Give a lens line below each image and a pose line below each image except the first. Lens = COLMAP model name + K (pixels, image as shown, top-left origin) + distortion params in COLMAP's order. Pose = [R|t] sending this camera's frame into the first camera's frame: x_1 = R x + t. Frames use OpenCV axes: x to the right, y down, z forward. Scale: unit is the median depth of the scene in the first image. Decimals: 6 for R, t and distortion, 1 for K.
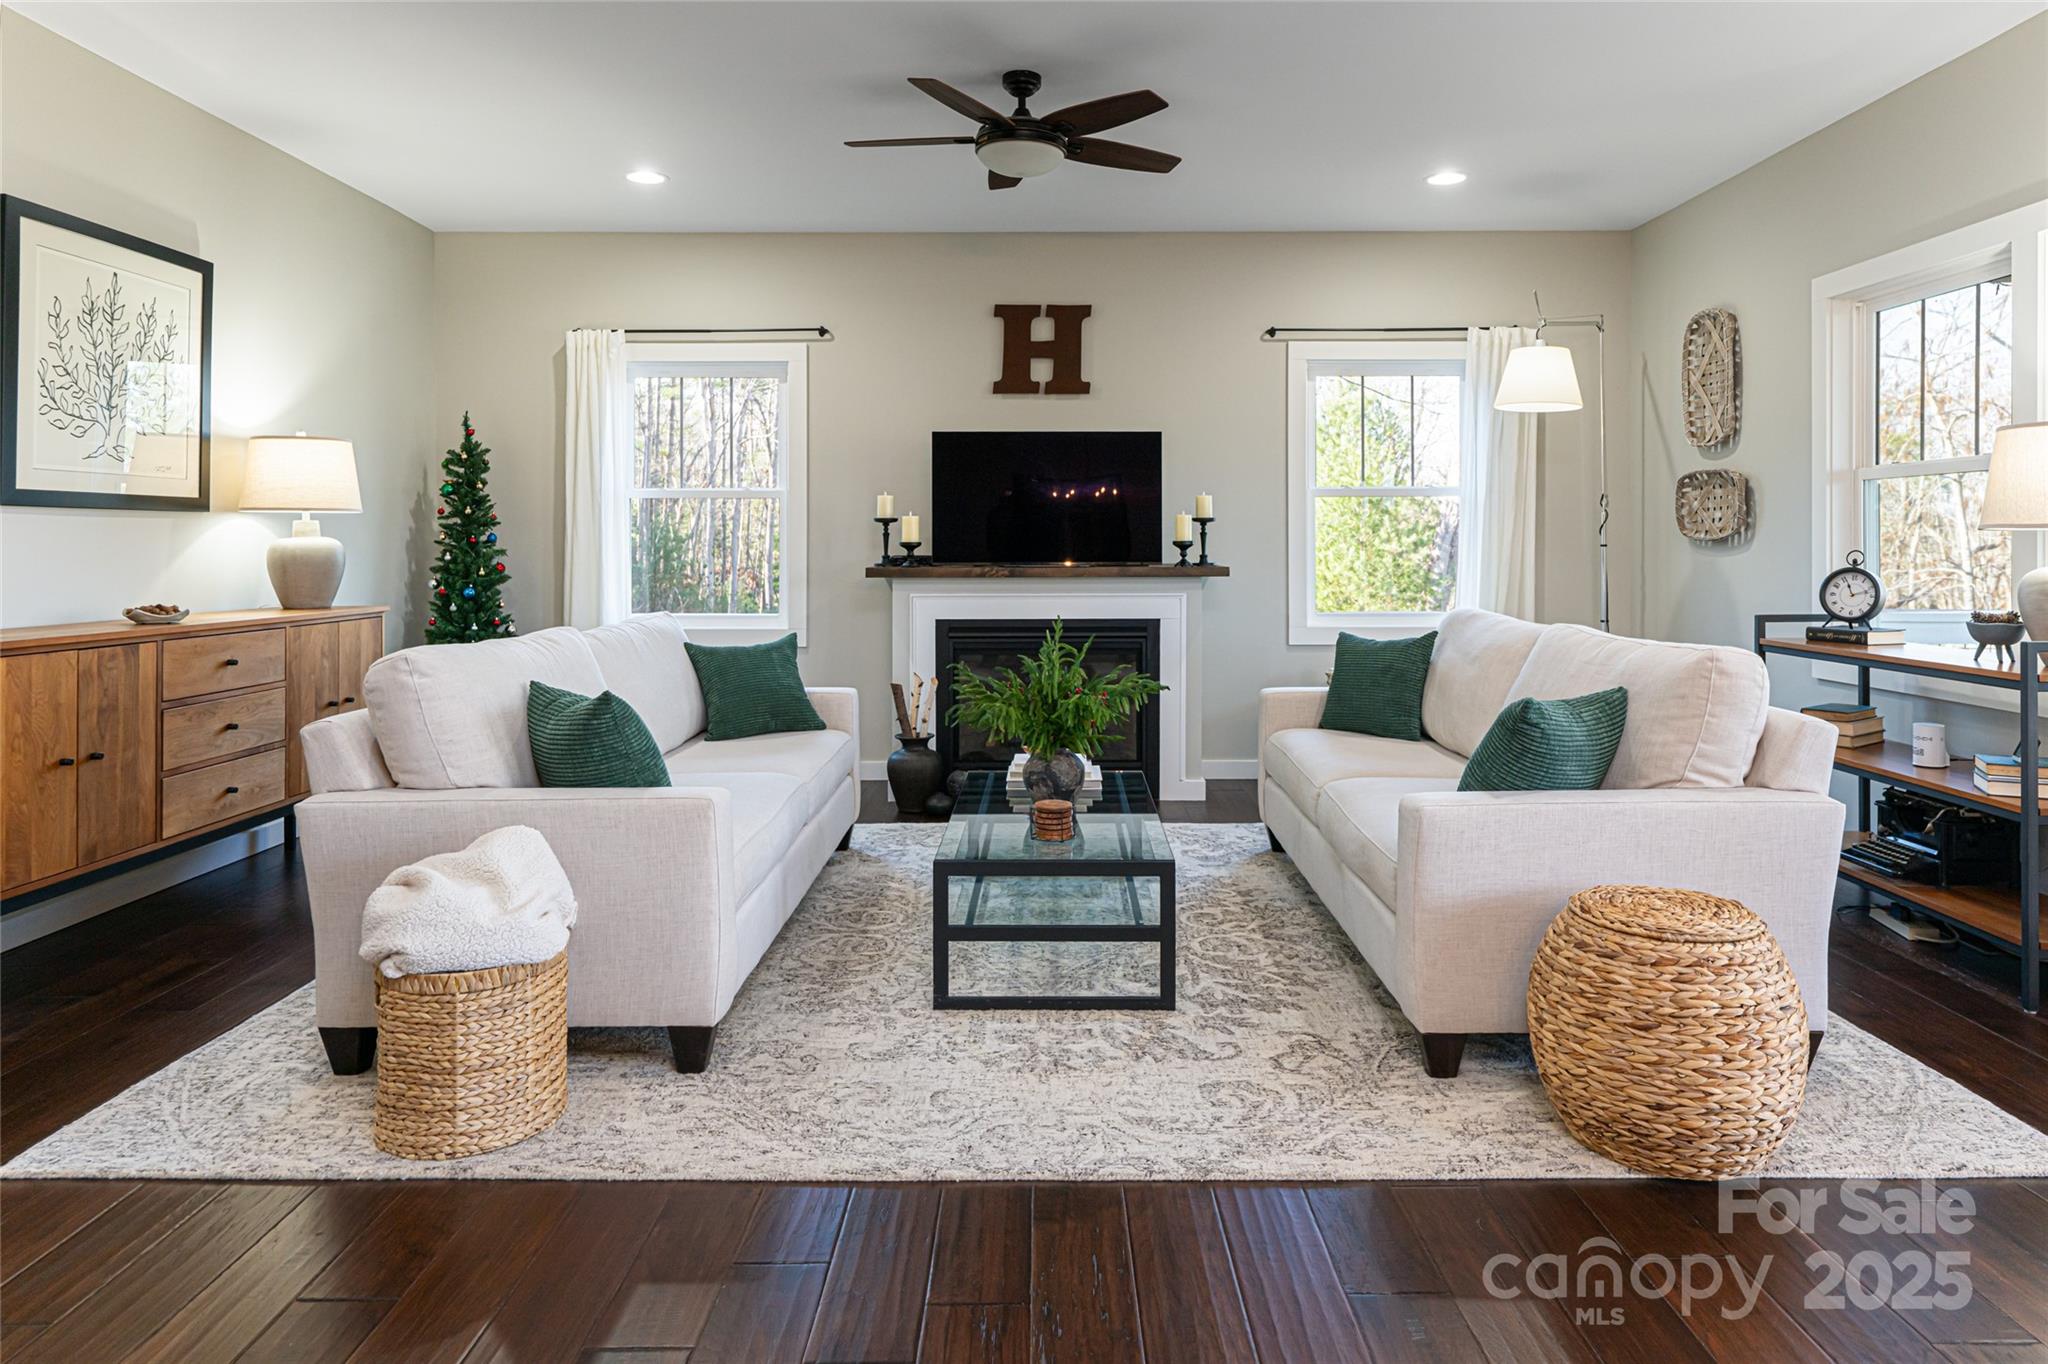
lens RADIAL K [[1245.5, 0, 1030.2], [0, 1245.5, 549.1], [0, 0, 1]] dist [0.004481, 0.000918]
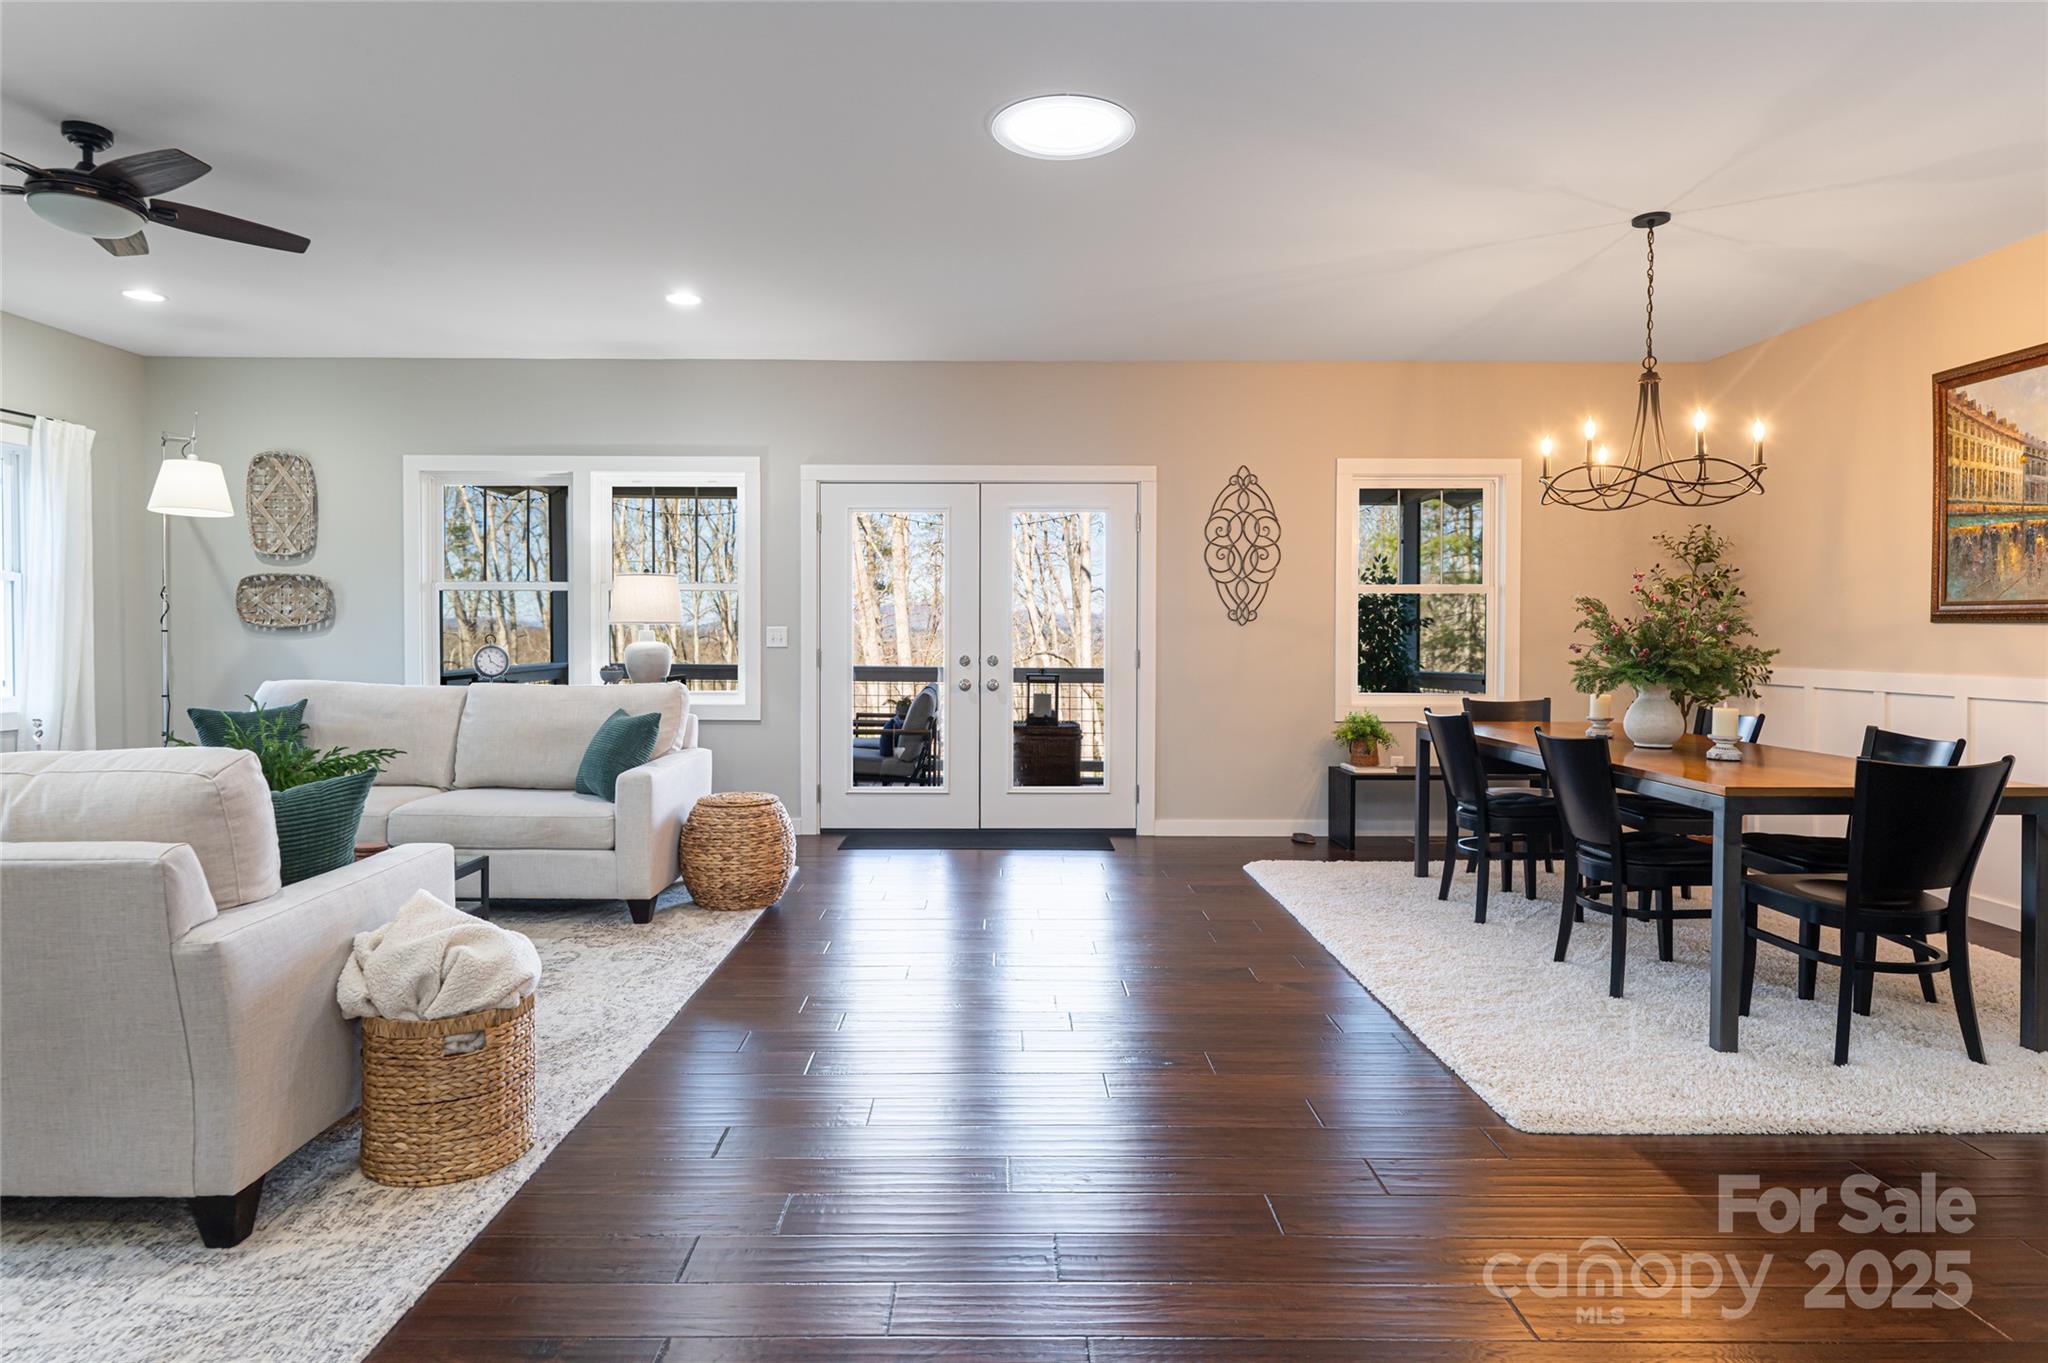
lens RADIAL K [[1169.3, 0, 1017.7], [0, 1169.3, 659.2], [0, 0, 1]] dist [-0.001986, 0.001234]
pose [[-0.014259, -0.021038, 0.999677, -0.655131], [0.001280, 0.999777, 0.021058, 0.001138], [-0.999898, 0.001580, -0.014229, 0.228877]]
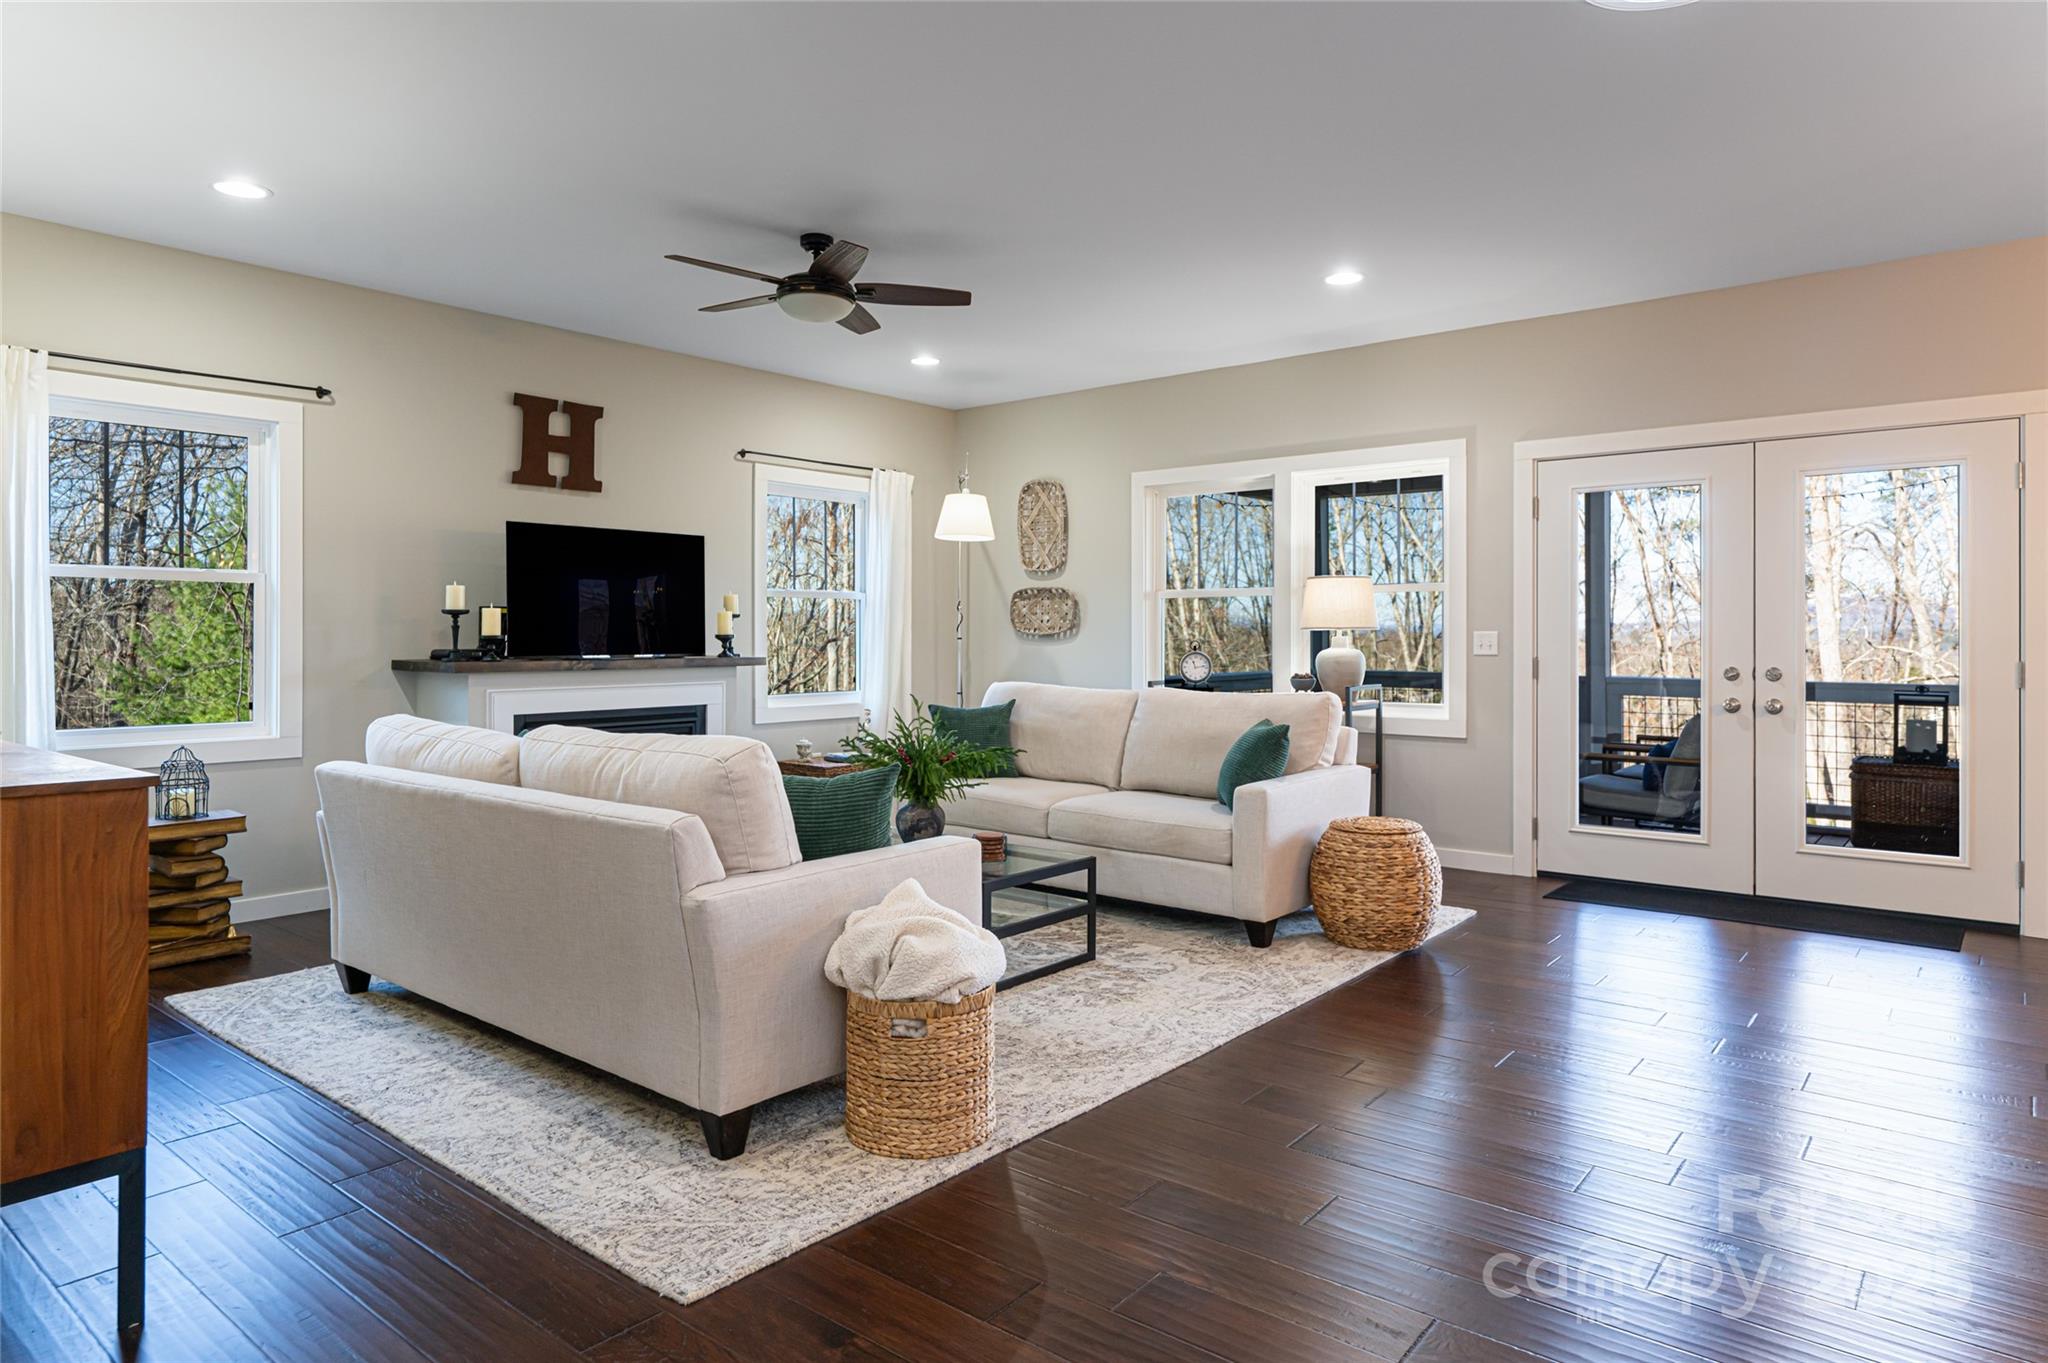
lens RADIAL K [[1235.6, 0, 1017.4], [0, 1235.6, 641.0], [0, 0, 1]] dist [-0.001284, 0.000453]
pose [[0.634485, -0.001730, 0.772933, -0.569925], [0.003581, 0.999993, -0.000701, 0.000714], [-0.772927, 0.003213, 0.634487, 0.087068]]
